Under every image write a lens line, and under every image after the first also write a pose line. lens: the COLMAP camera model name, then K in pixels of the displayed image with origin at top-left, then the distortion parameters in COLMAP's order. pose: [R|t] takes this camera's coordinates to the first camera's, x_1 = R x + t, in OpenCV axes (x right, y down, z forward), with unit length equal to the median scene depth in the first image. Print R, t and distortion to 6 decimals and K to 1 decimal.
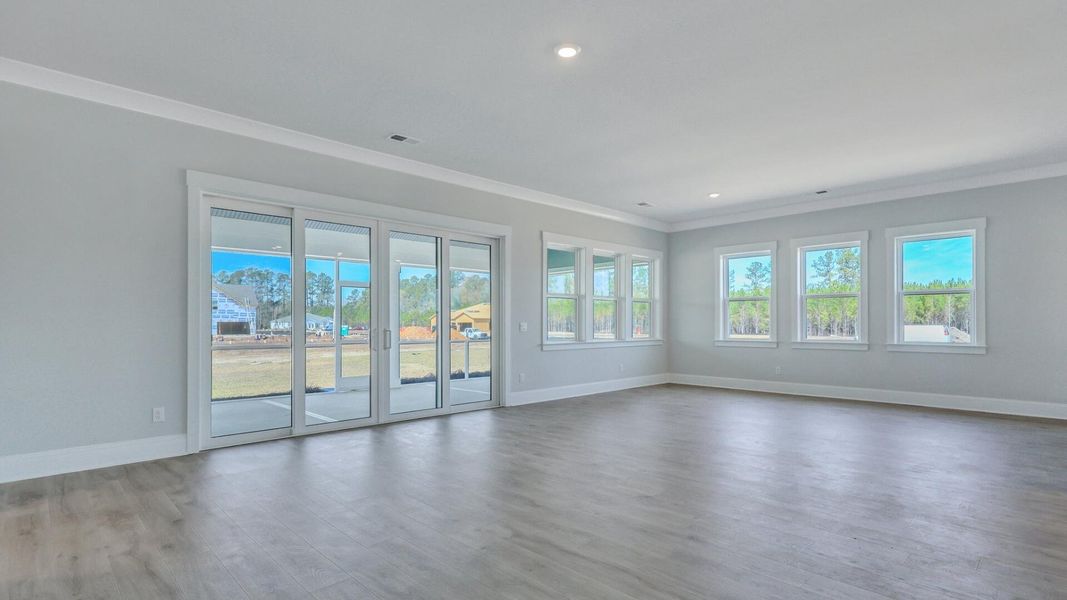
lens RADIAL K [[518.2, 0, 523.8], [0, 518.2, 309.4], [0, 0, 1]] dist [0.003669, -0.001278]
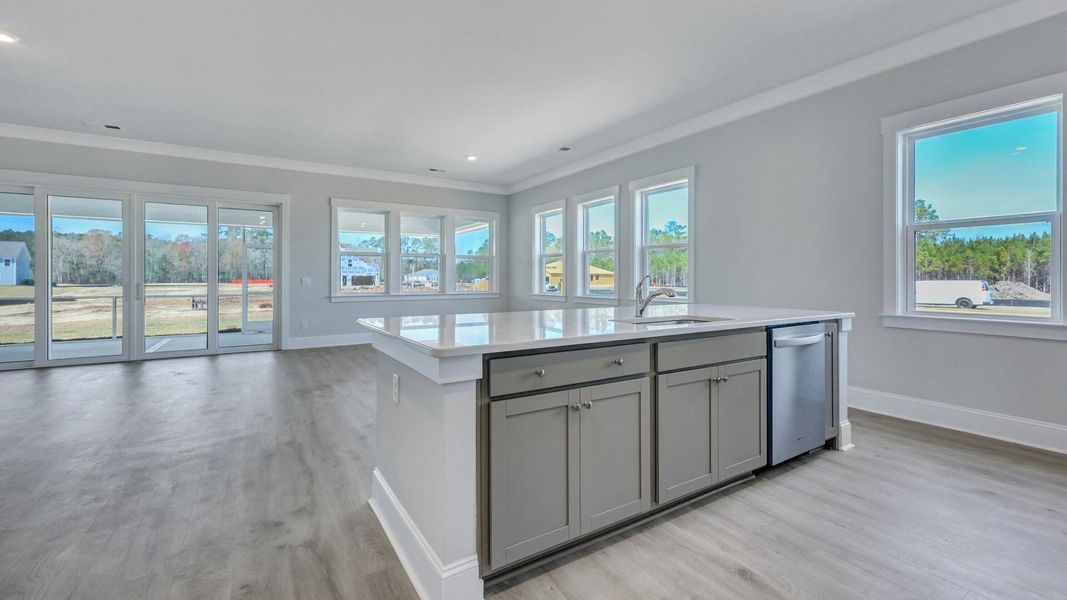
lens RADIAL K [[434.4, 0, 539.1], [0, 434.4, 285.2], [0, 0, 1]] dist [-0.001175, -0.000652]
pose [[0.978156, 0.006173, -0.207780, 0.102541], [0.003173, 0.998999, 0.044613, 0.000026], [0.207848, -0.044298, 0.977158, 0.023502]]
